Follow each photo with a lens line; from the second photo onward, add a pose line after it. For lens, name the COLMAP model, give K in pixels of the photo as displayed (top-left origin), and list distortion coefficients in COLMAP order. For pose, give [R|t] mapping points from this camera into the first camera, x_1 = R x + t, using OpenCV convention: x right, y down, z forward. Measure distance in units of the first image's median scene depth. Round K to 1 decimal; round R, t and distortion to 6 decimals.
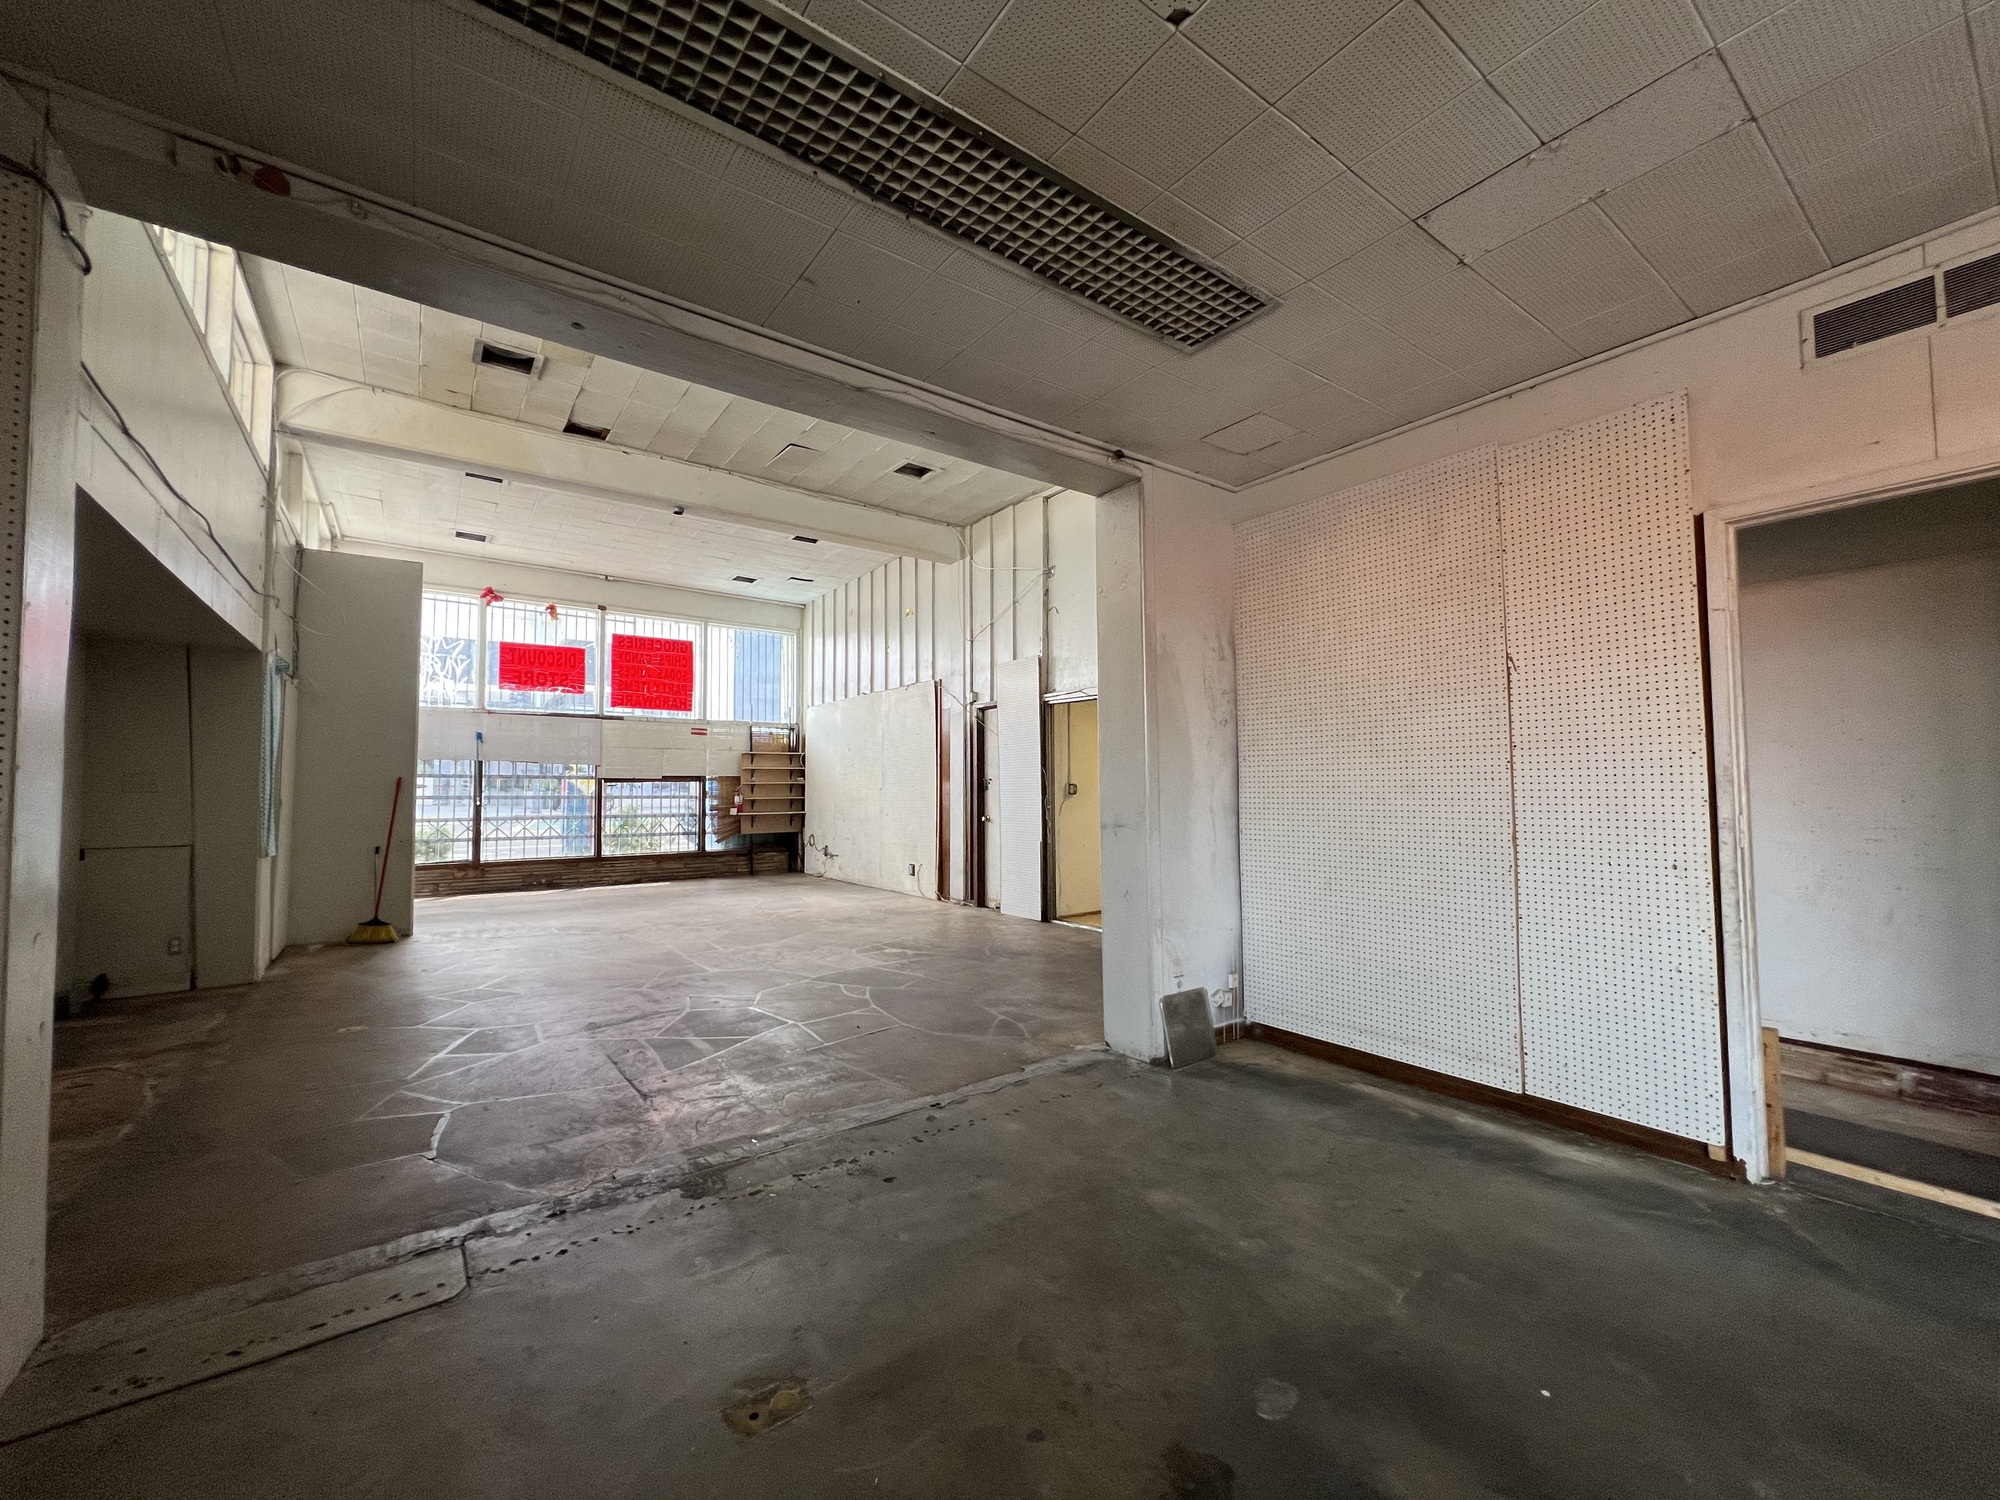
lens RADIAL K [[802.9, 0, 1002.5], [0, 802.9, 755.2], [0, 0, 1]] dist [0.003336, 0.000157]
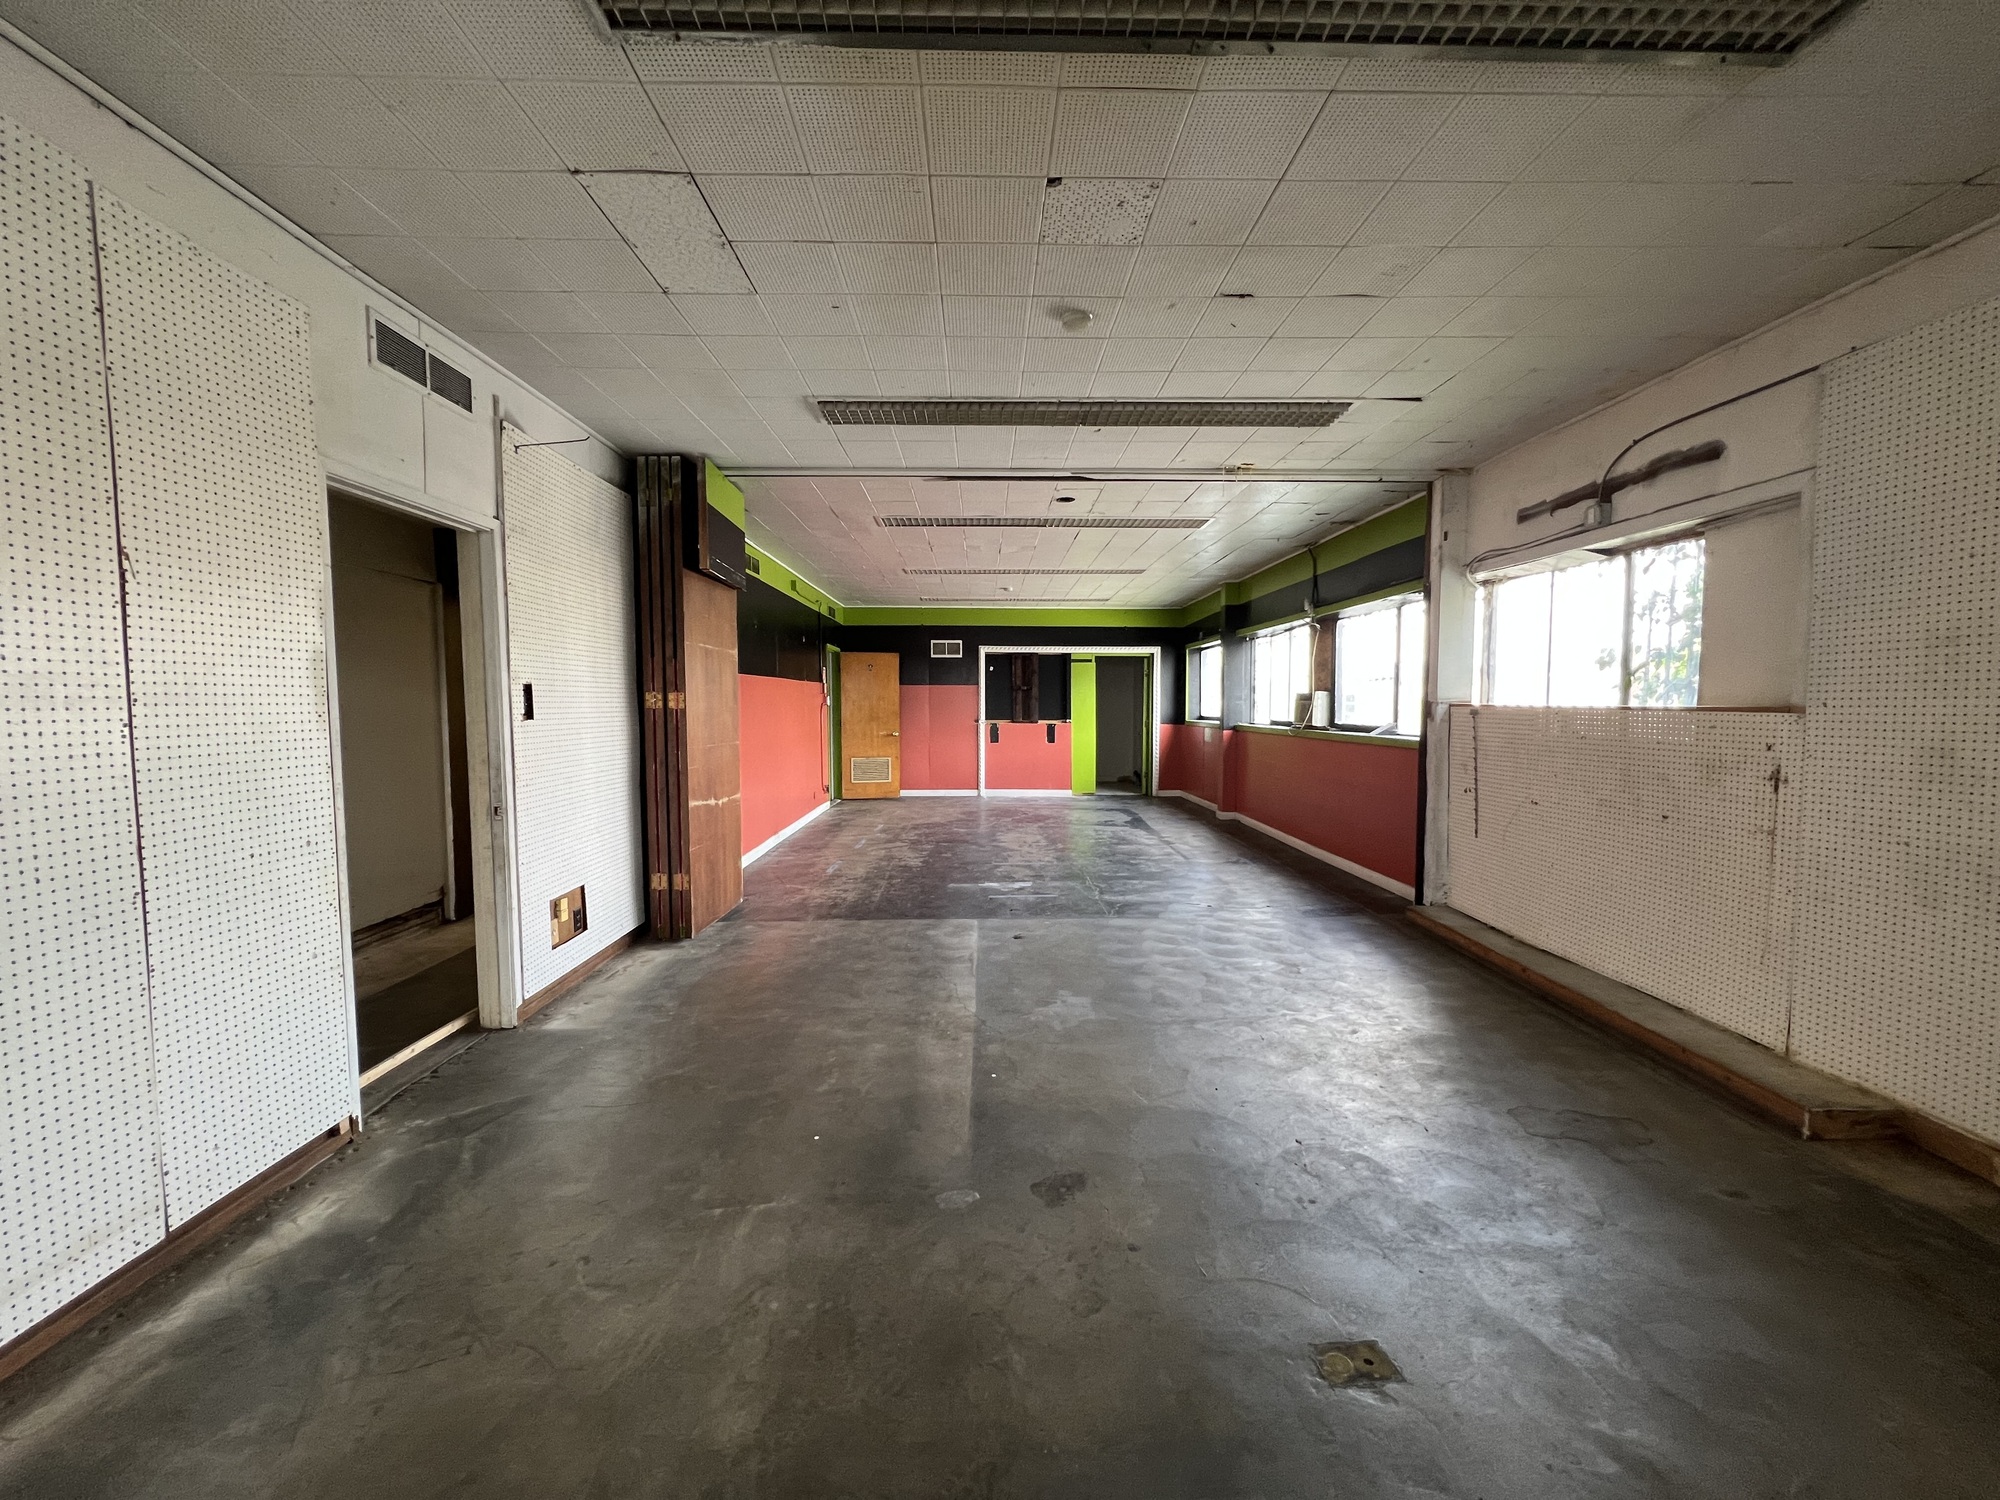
lens RADIAL K [[802.9, 0, 998.7], [0, 802.9, 745.5], [0, 0, 1]] dist [0.003336, 0.000157]
pose [[-0.821275, -0.024594, 0.570002, -0.262814], [-0.017773, 0.999688, 0.017527, 0.001003], [-0.570255, 0.004264, -0.821457, 1.132456]]
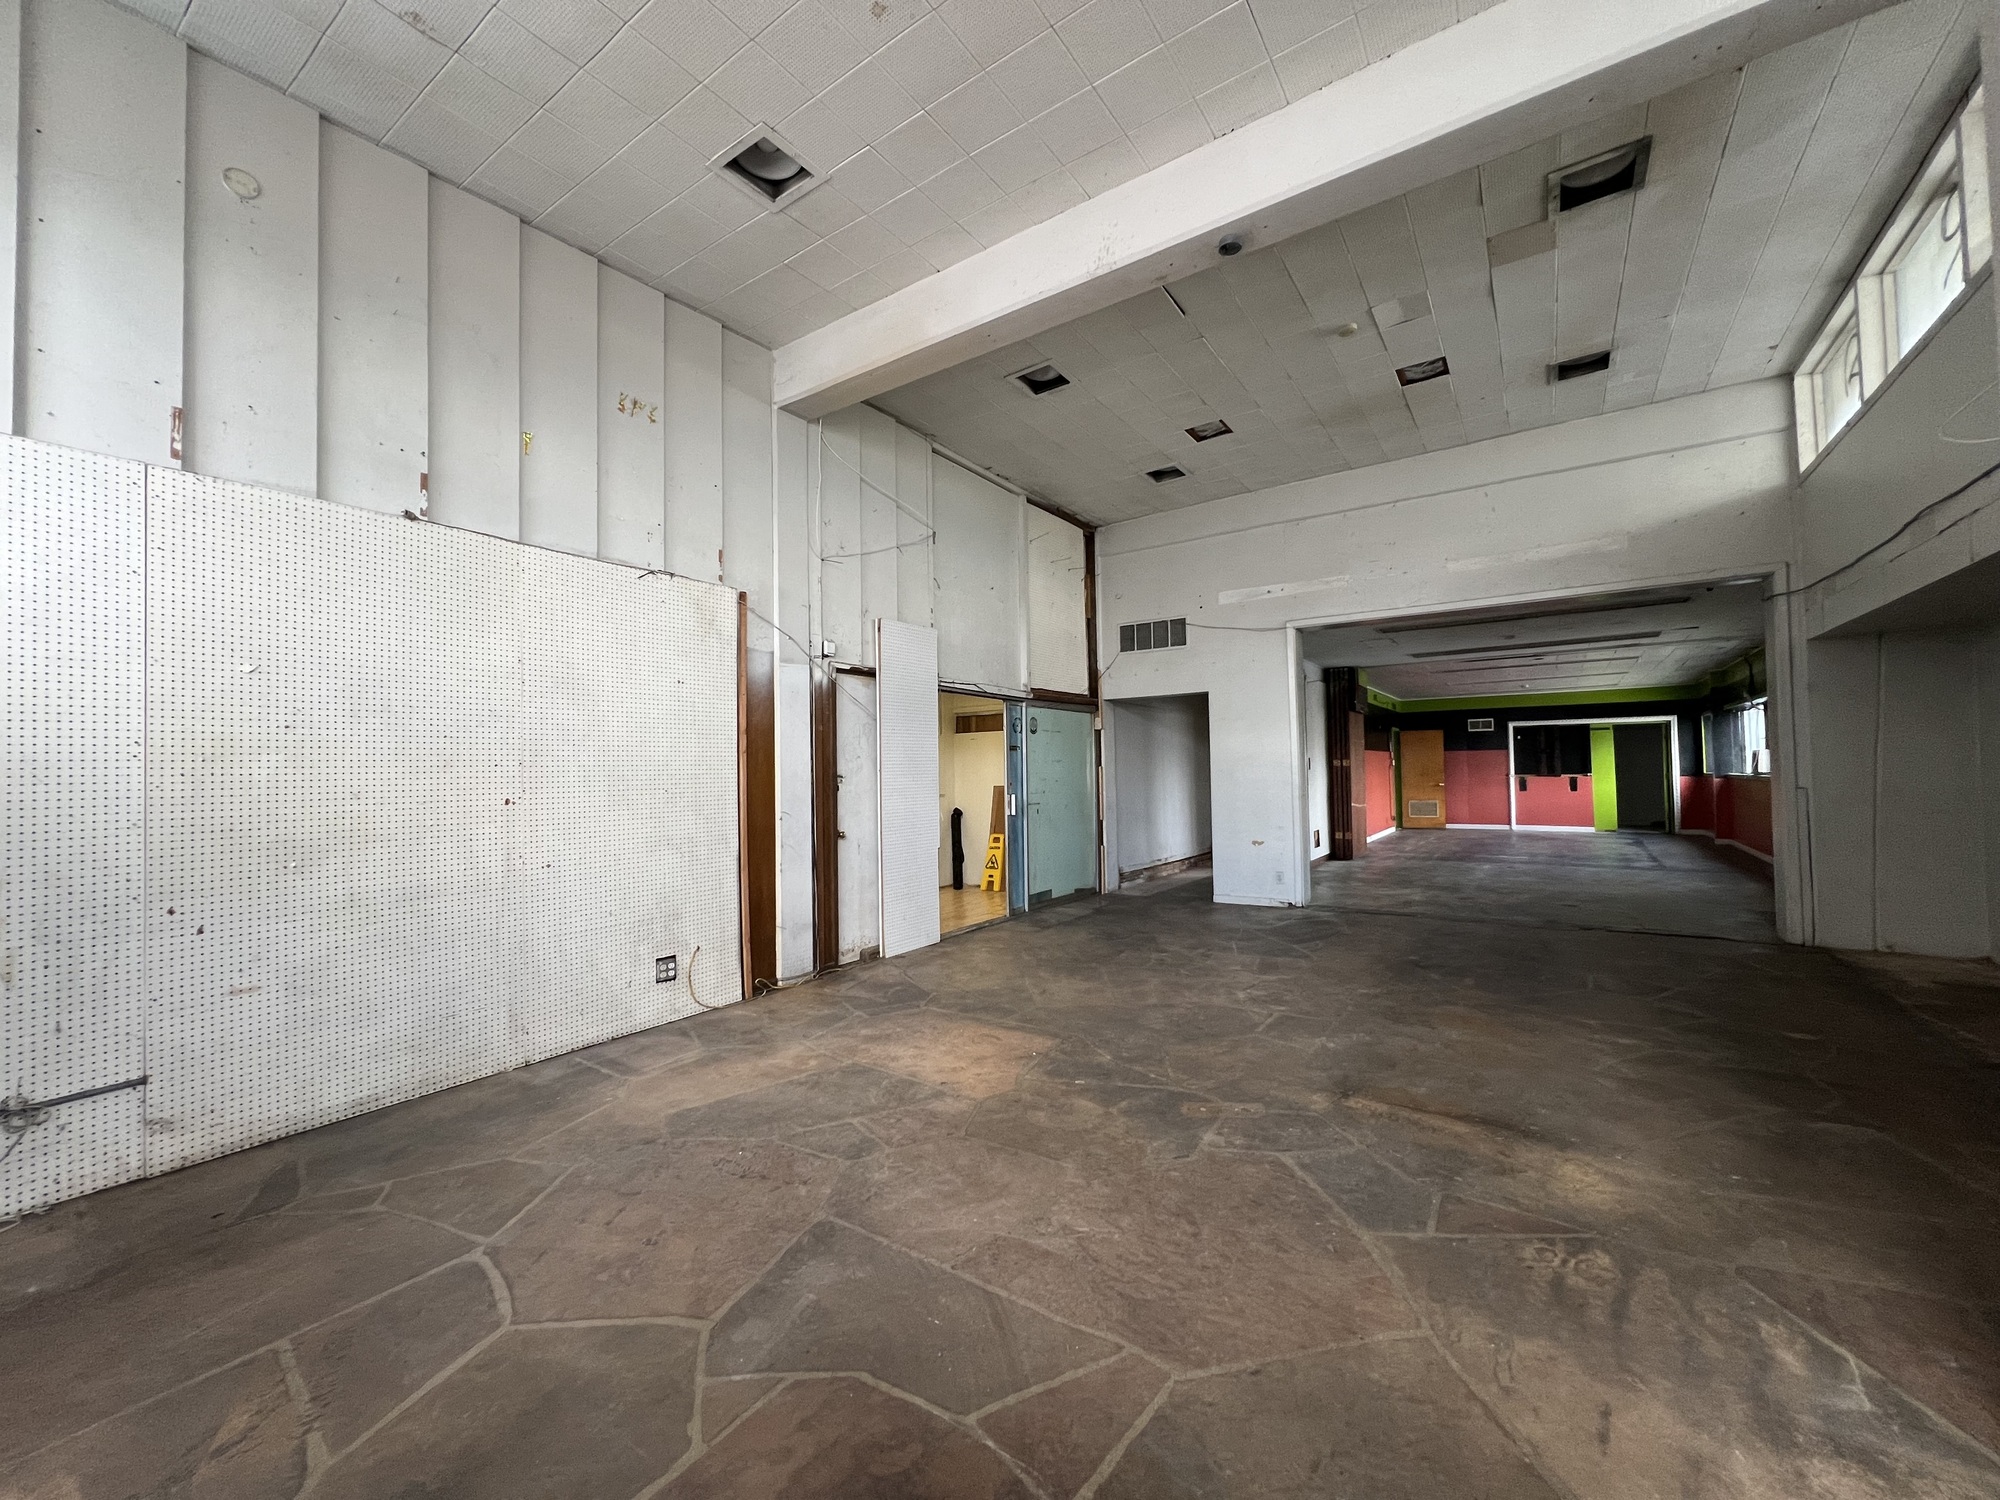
lens RADIAL K [[802.9, 0, 998.4], [0, 802.9, 756.5], [0, 0, 1]] dist [0.003336, 0.000157]
pose [[-0.333014, 0.032250, 0.942370, -1.948276], [-0.018449, 0.999001, -0.040708, 0.109861], [-0.942741, -0.030942, -0.332086, 3.062955]]
